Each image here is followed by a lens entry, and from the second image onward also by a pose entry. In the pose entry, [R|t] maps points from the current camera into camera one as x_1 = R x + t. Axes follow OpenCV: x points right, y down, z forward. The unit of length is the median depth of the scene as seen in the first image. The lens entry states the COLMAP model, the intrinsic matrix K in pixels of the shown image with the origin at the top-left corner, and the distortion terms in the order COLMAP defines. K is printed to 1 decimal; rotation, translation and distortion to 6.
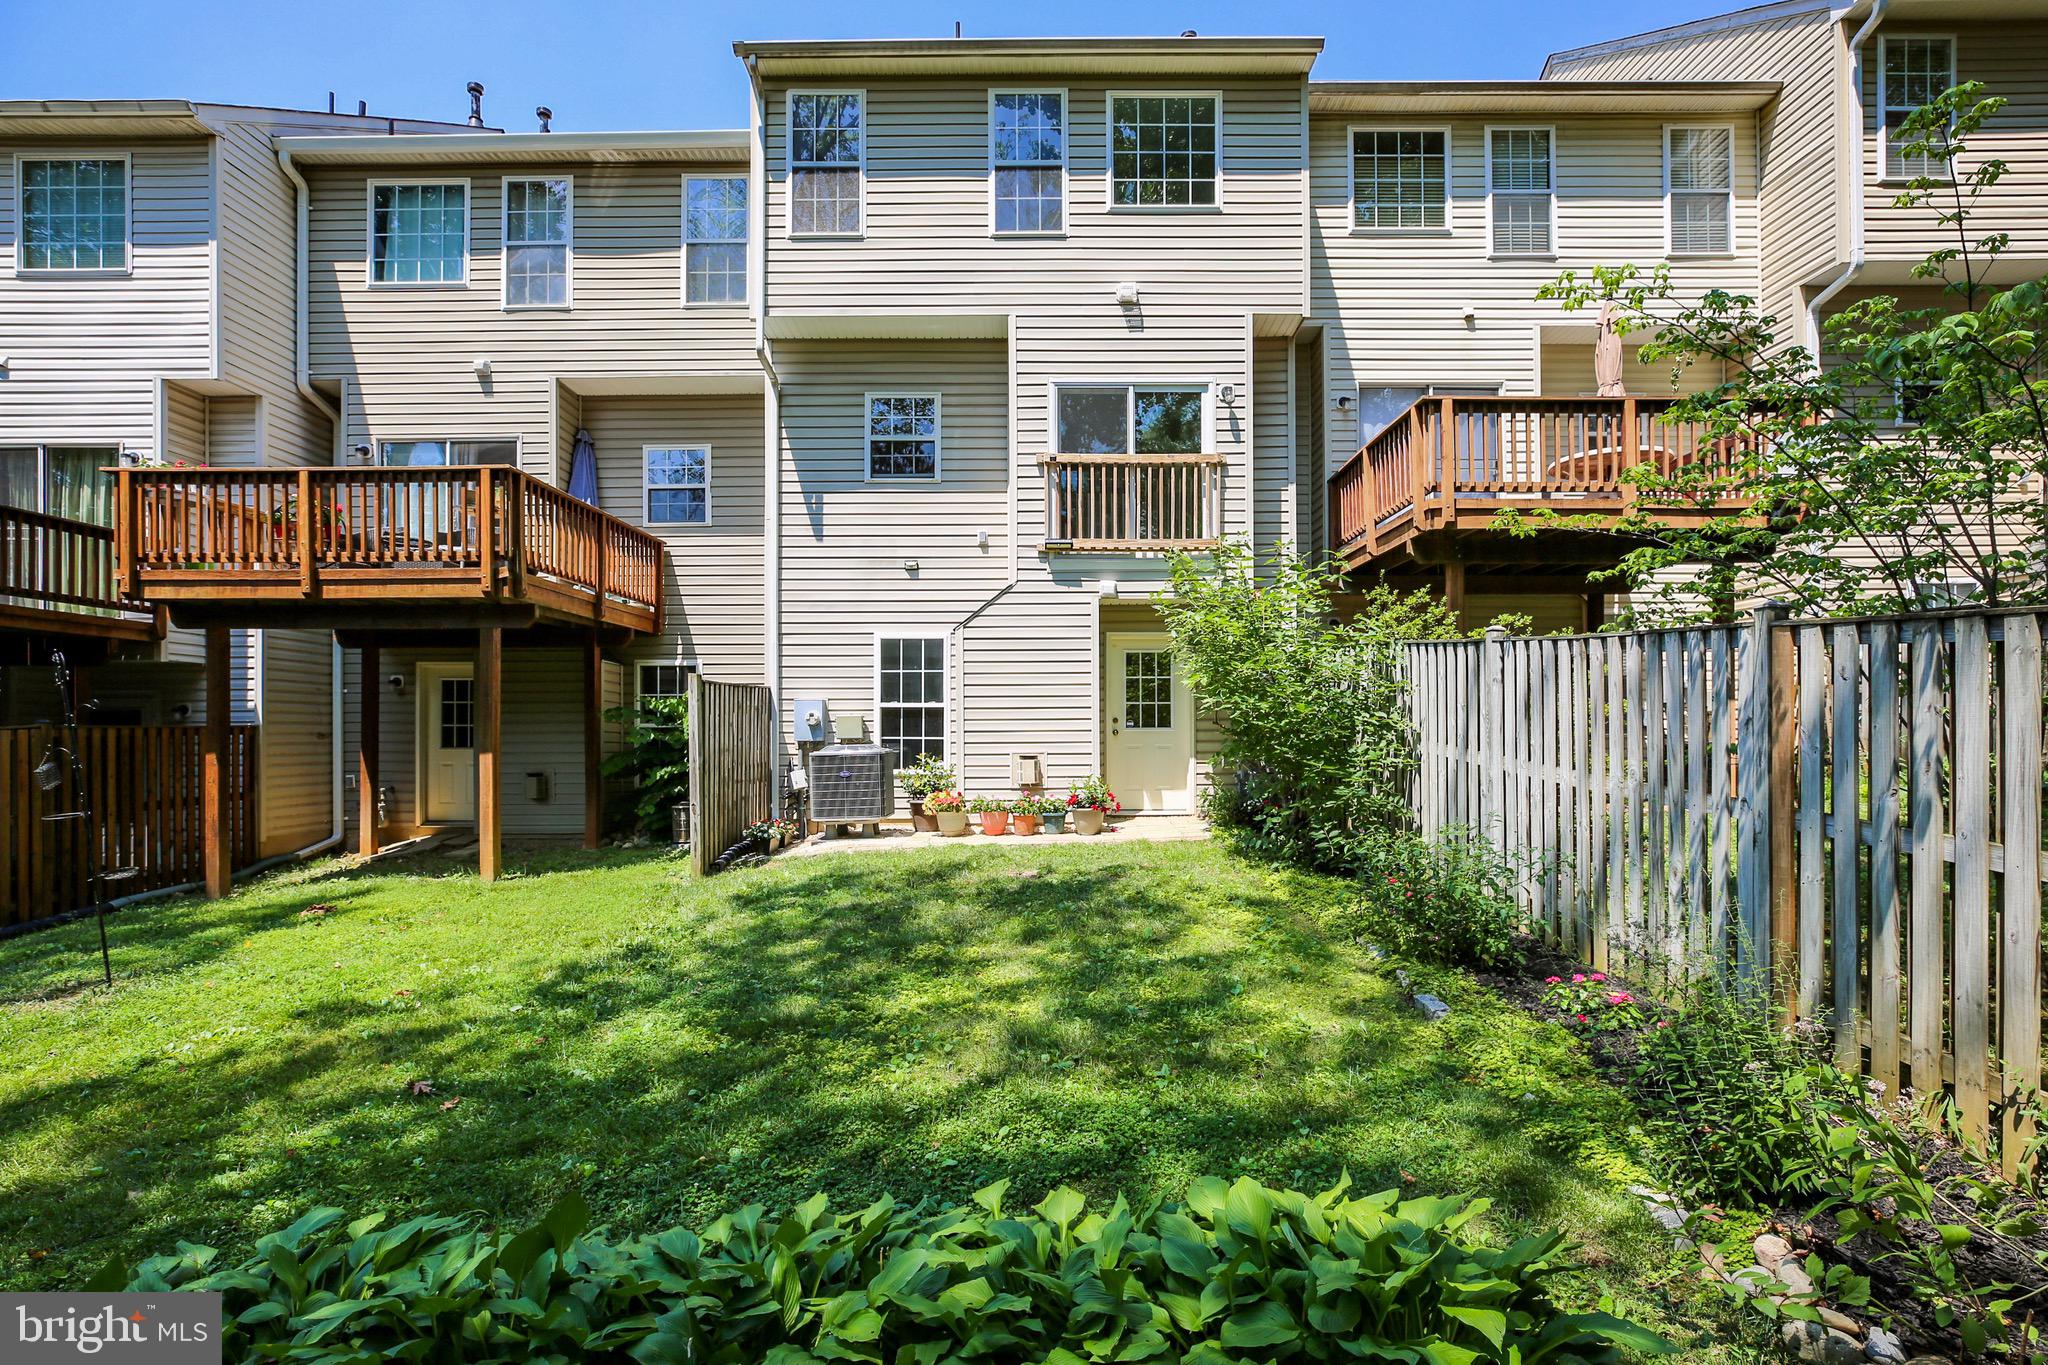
lens RADIAL K [[968.4, 0, 1025.2], [0, 968.4, 731.5], [0, 0, 1]] dist [-0.013399, 0.004784]
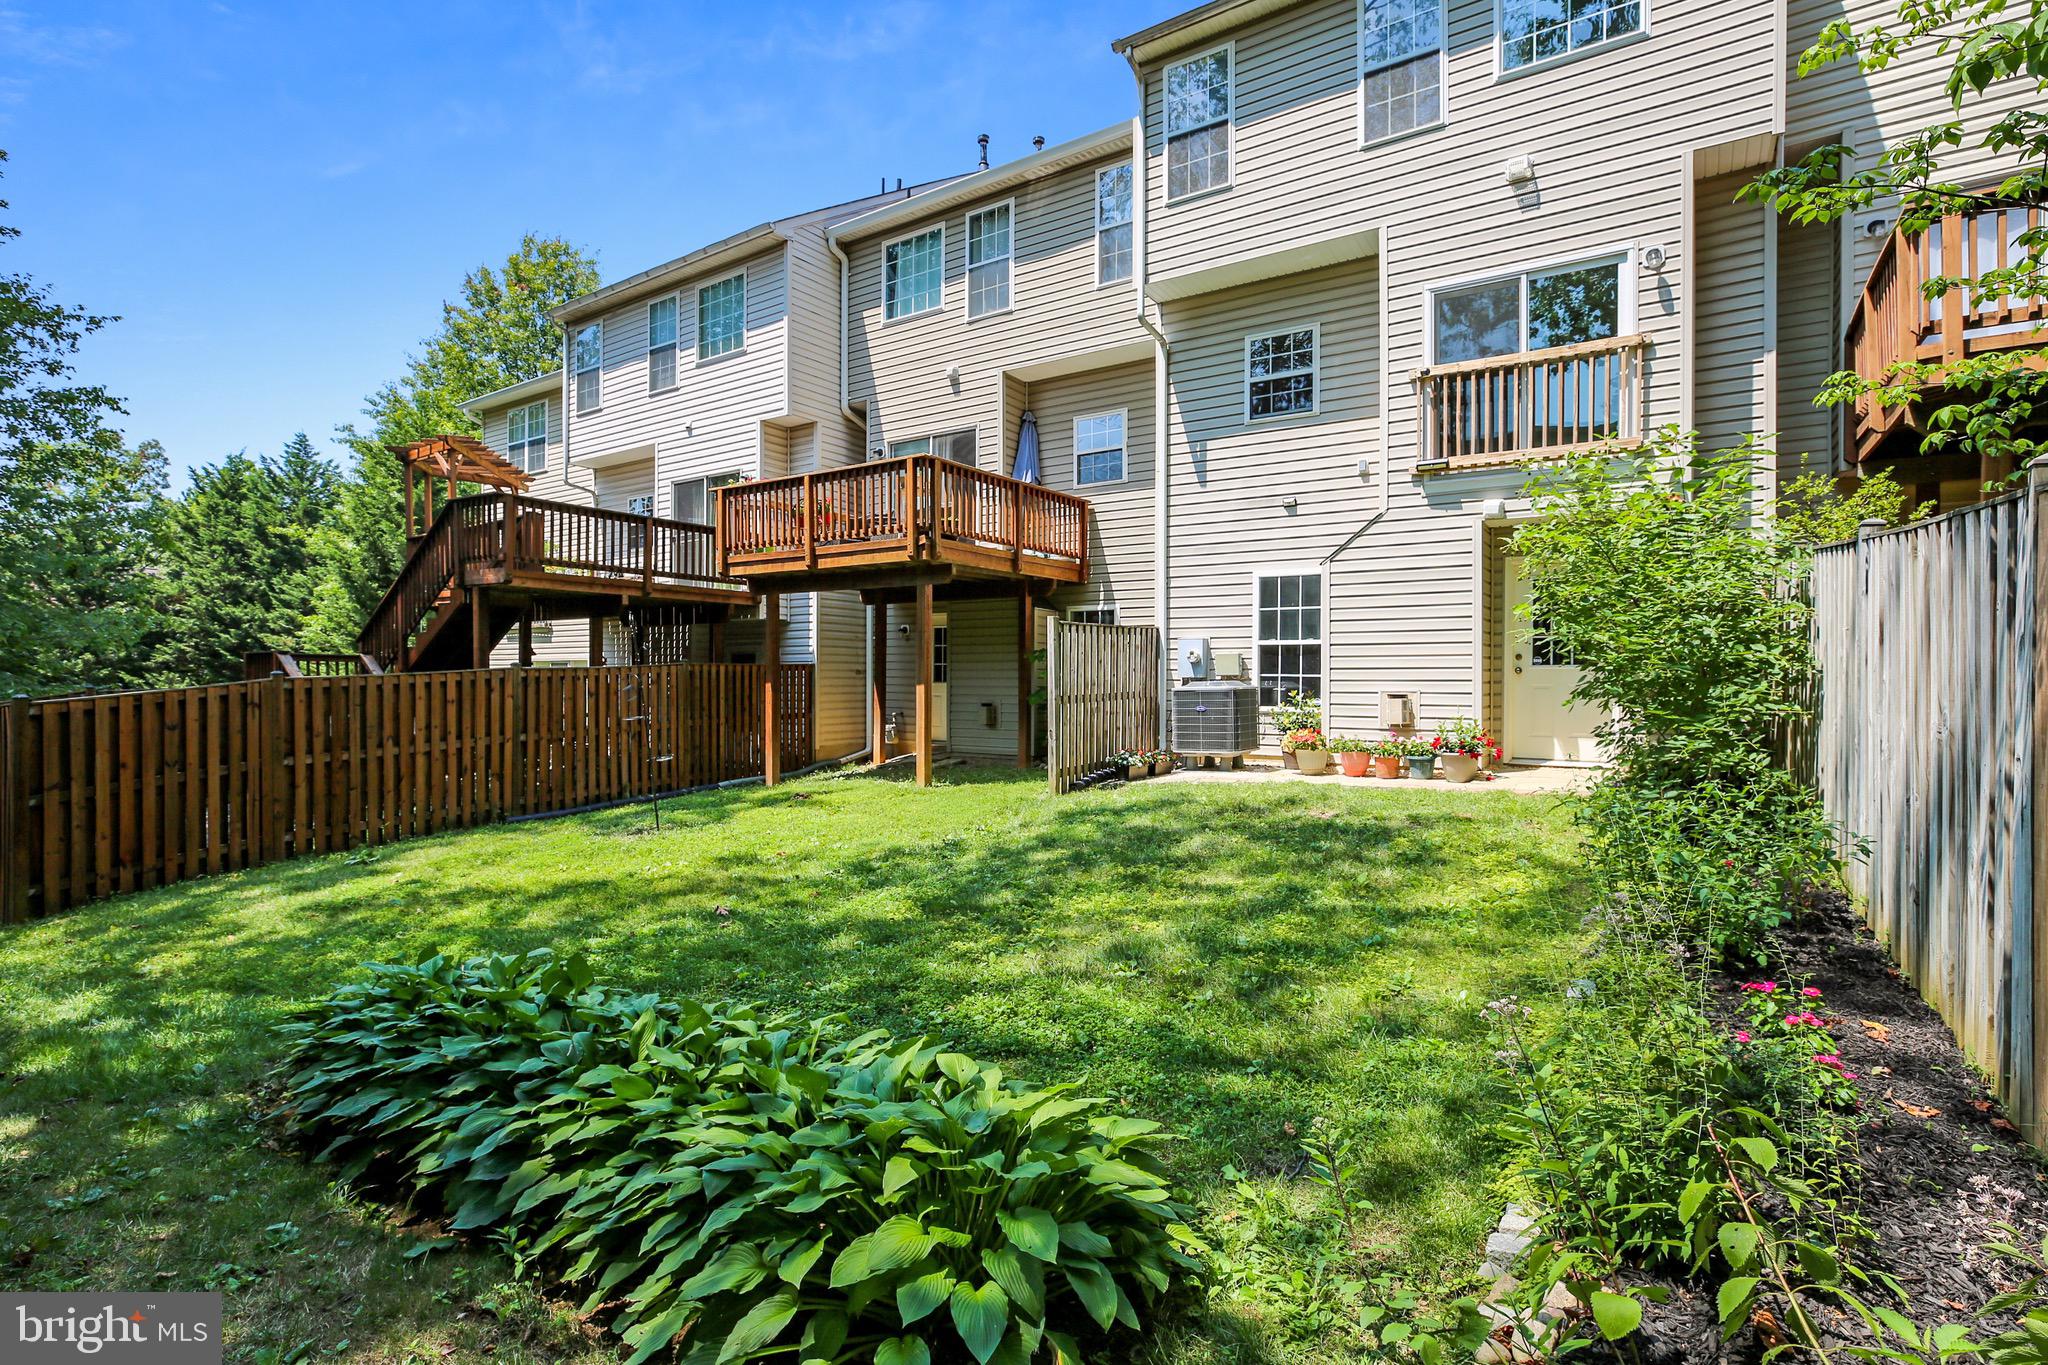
lens RADIAL K [[964.0, 0, 1024.0], [0, 964.0, 682.5], [0, 0, 1]] dist [-0.015215, 0.009315]
pose [[0.834371, 0.009522, -0.551121, 0.213497], [-0.004973, 0.999940, 0.009748, 0.005988], [0.551181, -0.005393, 0.834368, 0.023686]]
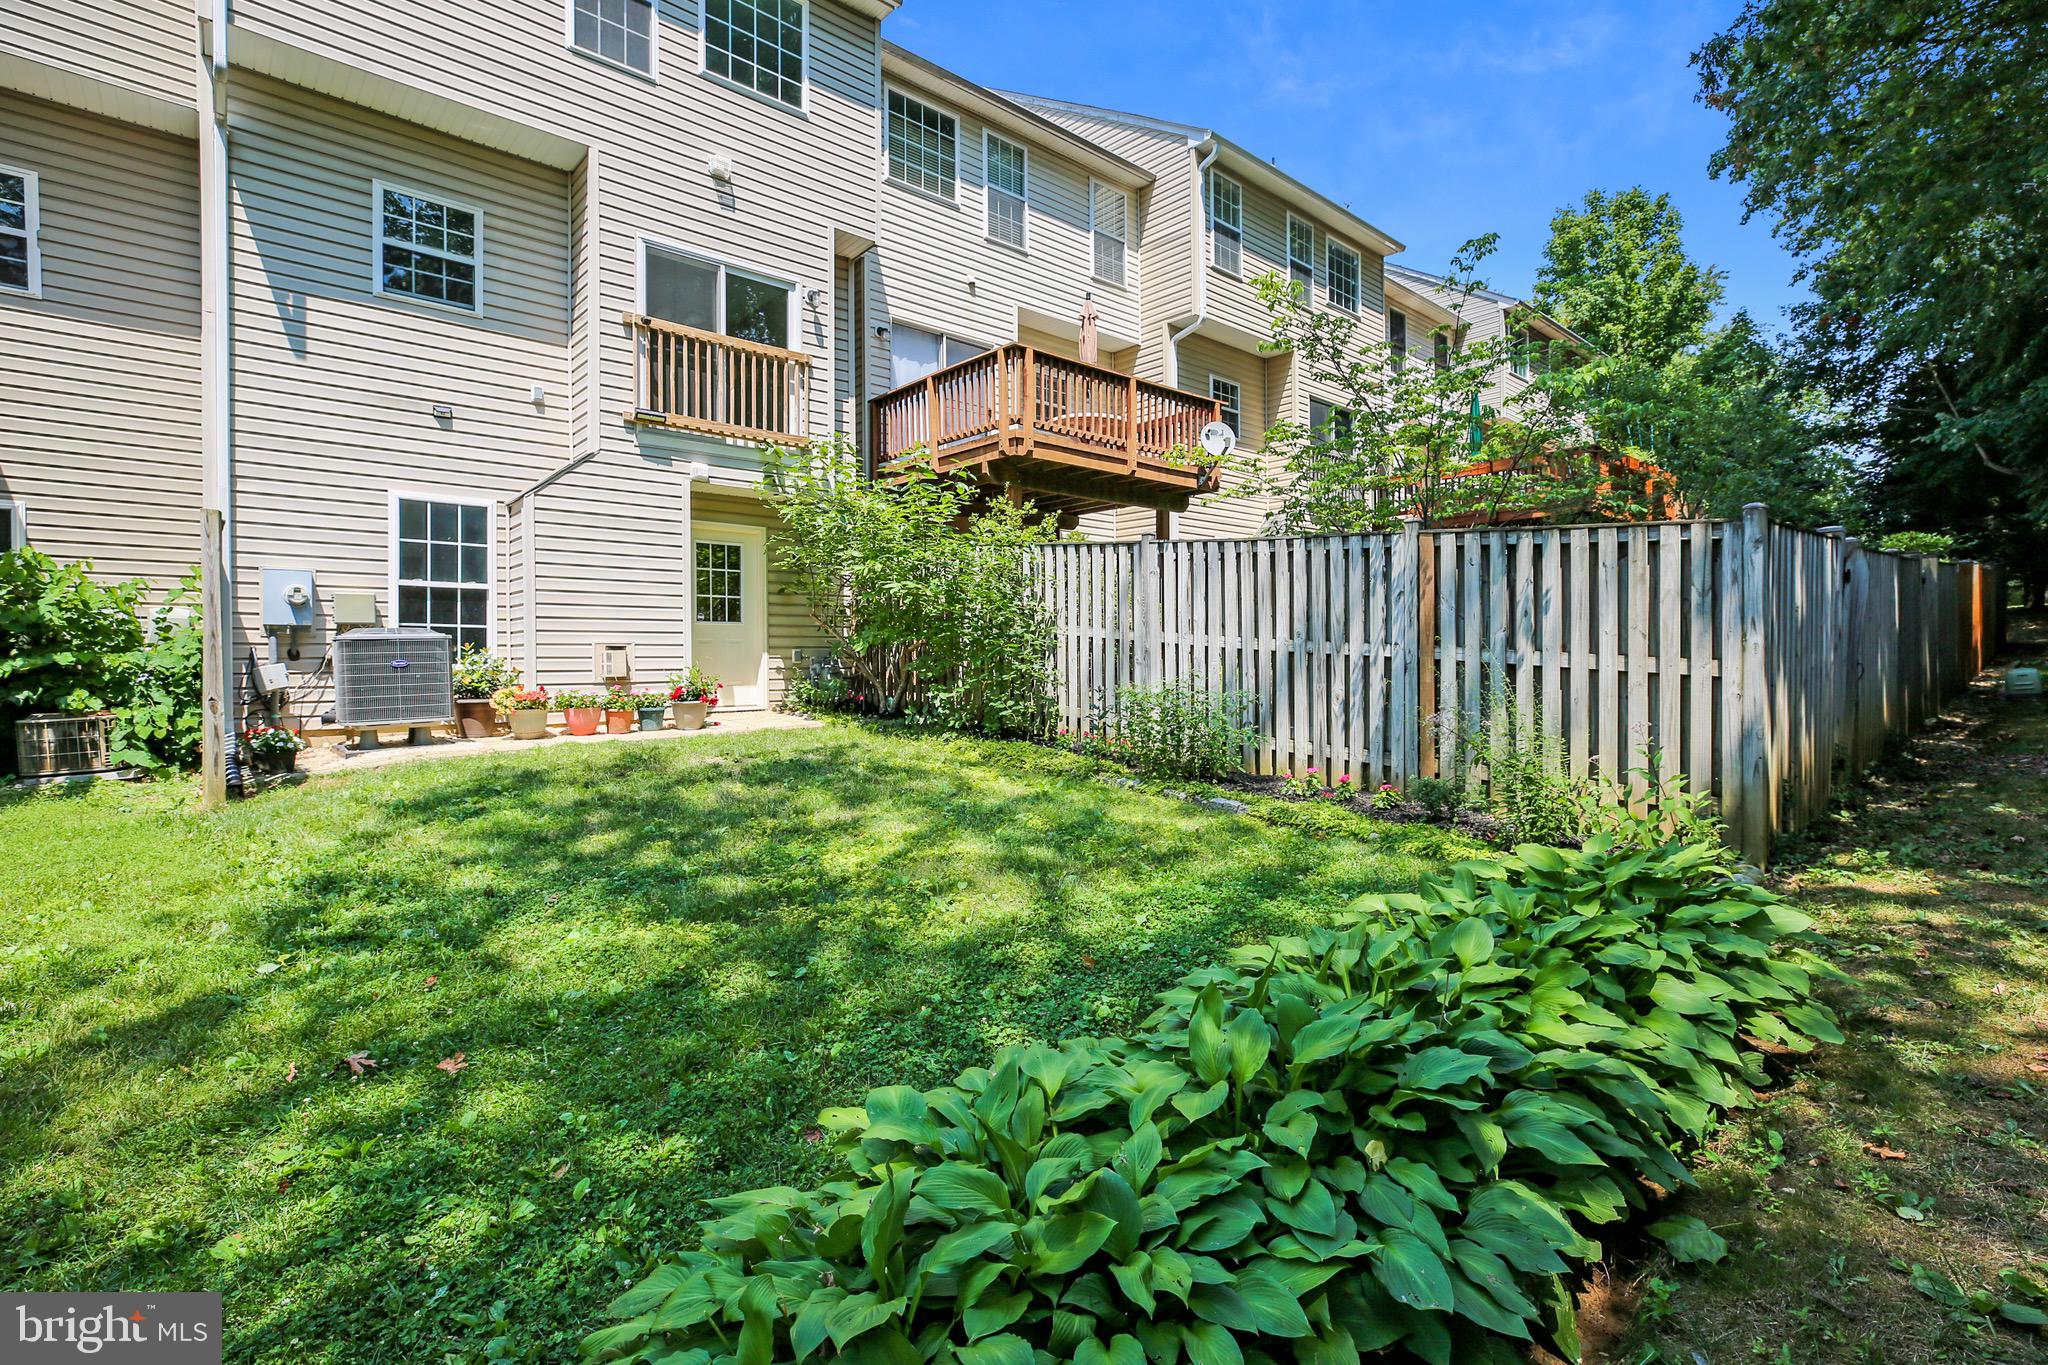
lens RADIAL K [[945.1, 0, 1023.3], [0, 945.1, 674.0], [0, 0, 1]] dist [-0.026138, 0.012925]
pose [[0.750997, -0.006900, 0.660270, -0.286703], [0.000013, 0.999946, 0.010434, 0.041389], [-0.660306, -0.007827, 0.750956, 0.094481]]
